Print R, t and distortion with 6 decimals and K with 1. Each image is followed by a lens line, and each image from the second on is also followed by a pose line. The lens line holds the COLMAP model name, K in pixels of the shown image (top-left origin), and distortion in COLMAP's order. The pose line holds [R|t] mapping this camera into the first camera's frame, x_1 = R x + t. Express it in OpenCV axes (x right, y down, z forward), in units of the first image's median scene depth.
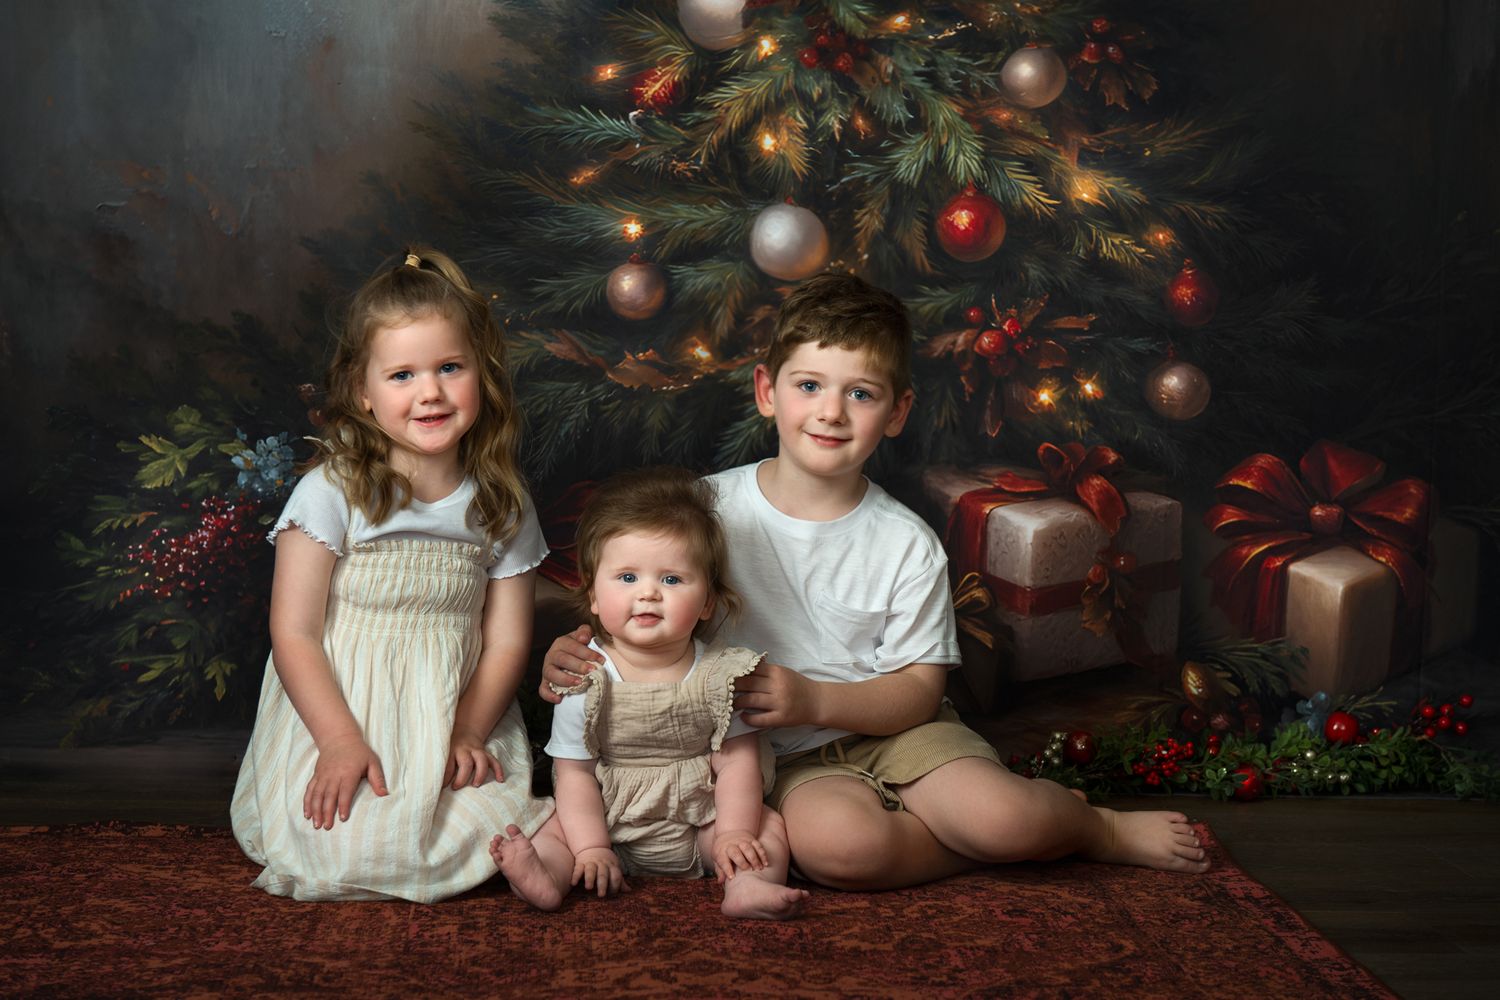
lens RADIAL K [[2569.1, 0, 734.0], [0, 2569.1, 519.7], [0, 0, 1]] dist [-0.012342, 0.000000]
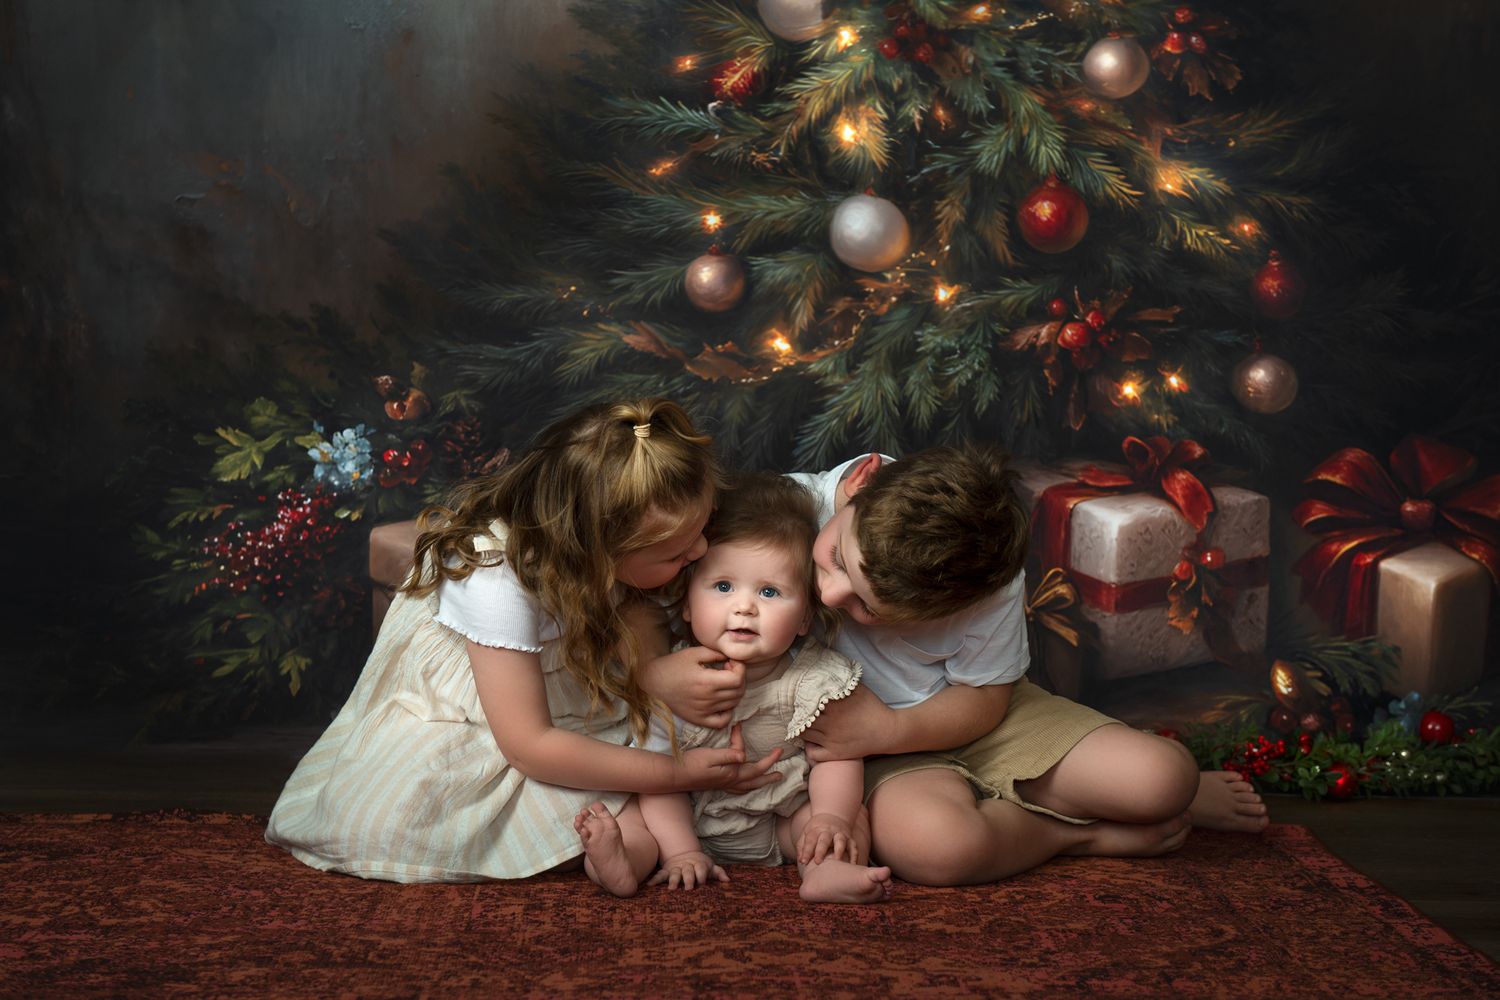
lens RADIAL K [[2402.4, 0, 745.4], [0, 2402.4, 488.5], [0, 0, 1]] dist [-0.011278, 0.000000]
pose [[0.999540, -0.000654, -0.030330, 0.001699], [-0.000710, 0.998989, -0.044960, 0.032188], [0.030328, 0.044961, 0.998528, 0.077633]]
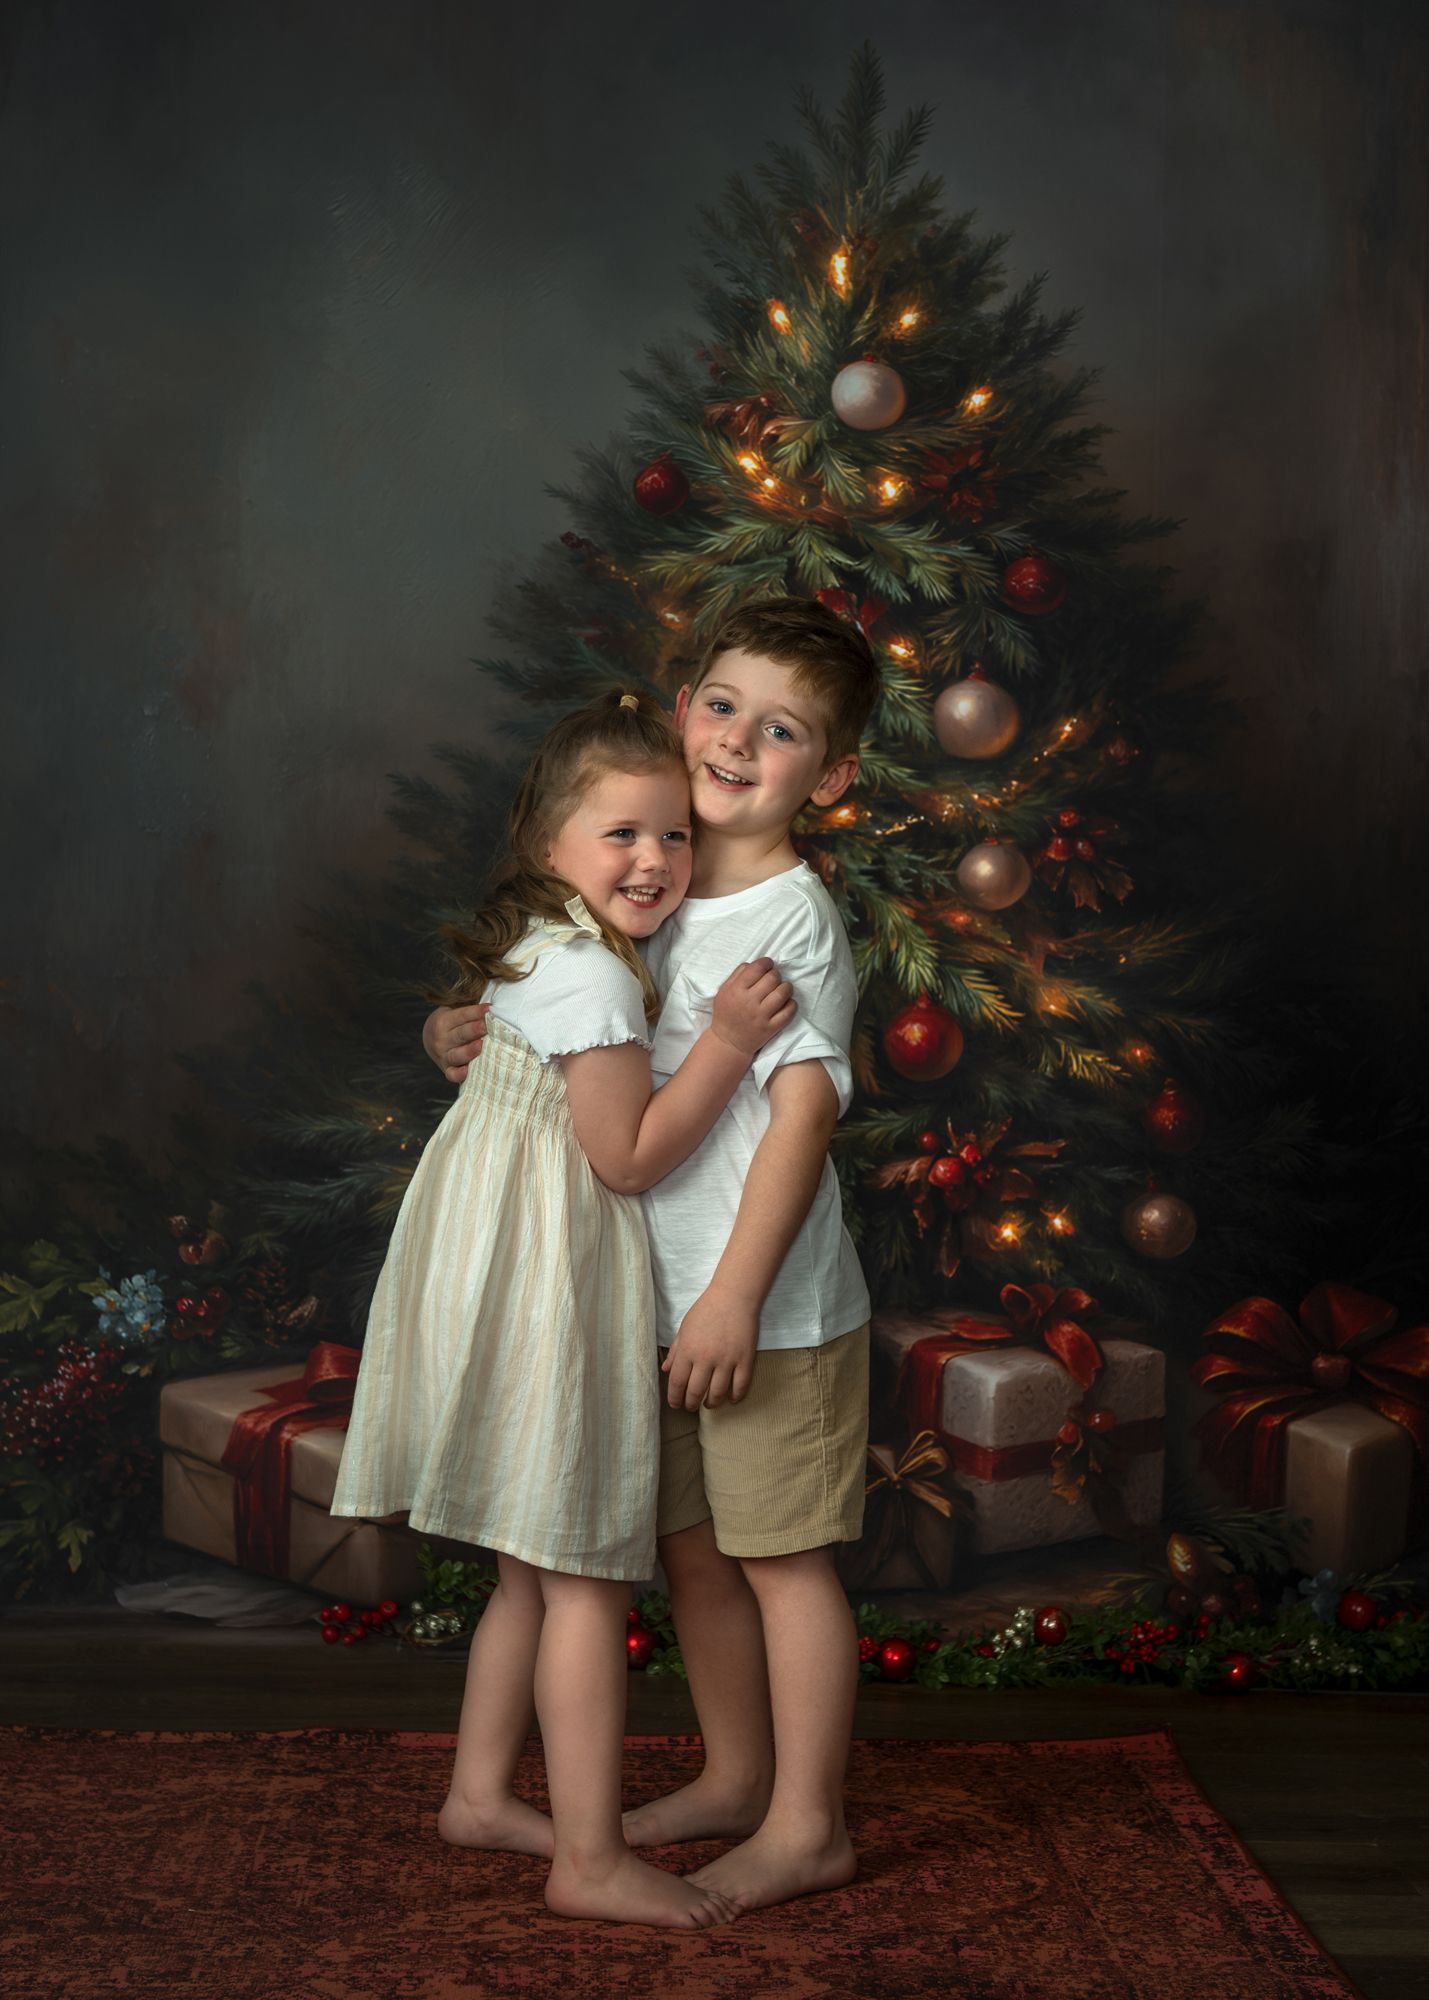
lens RADIAL K [[3259.1, 0, 740.1], [0, 3259.1, 994.7], [0, 0, 1]] dist [0.008414, 0.000000]
pose [[0.999805, 0.004144, -0.019314, 0.050769], [-0.005555, 0.997273, -0.073592, -0.047237], [0.018956, 0.073685, 0.997101, -0.133582]]
